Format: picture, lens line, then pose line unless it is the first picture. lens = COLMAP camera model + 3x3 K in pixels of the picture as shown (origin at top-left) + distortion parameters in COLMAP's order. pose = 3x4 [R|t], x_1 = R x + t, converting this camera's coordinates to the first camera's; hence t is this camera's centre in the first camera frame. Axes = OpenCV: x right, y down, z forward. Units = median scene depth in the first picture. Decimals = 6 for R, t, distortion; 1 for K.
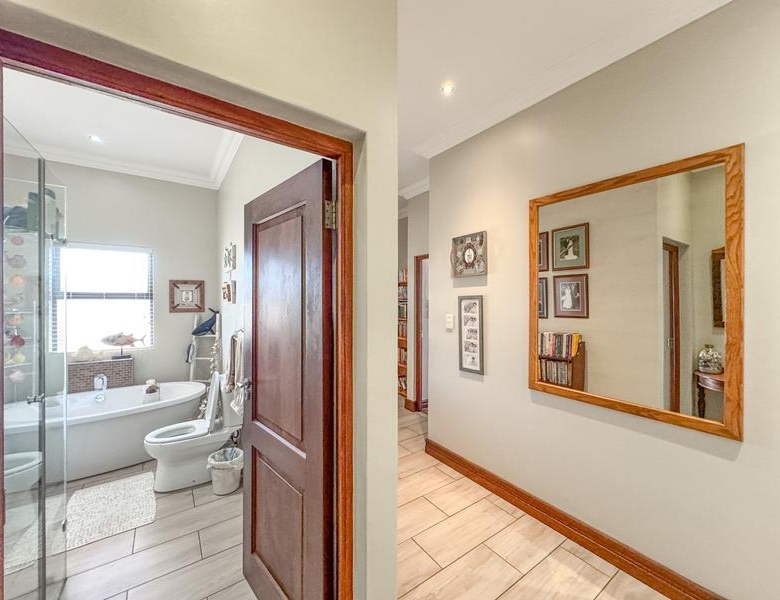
lens RADIAL K [[318.2, 0, 389.6], [0, 318.2, 299.1], [0, 0, 1]] dist [-0.002192, -0.000458]
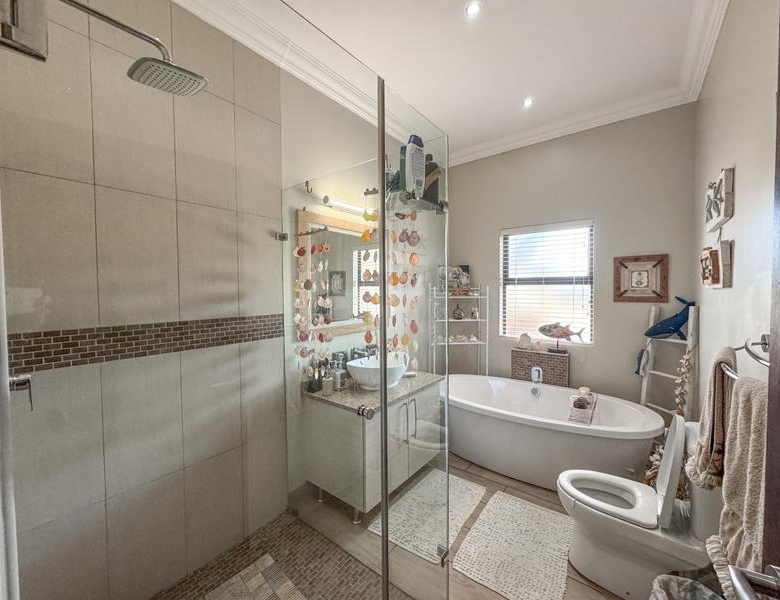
lens RADIAL K [[318.2, 0, 389.6], [0, 318.2, 299.1], [0, 0, 1]] dist [-0.002192, -0.000458]
pose [[0.292243, 0.025592, -0.956002, -0.145962], [0.007060, 0.999557, 0.028916, 0.011992], [0.956318, -0.015200, 0.291933, 0.302032]]
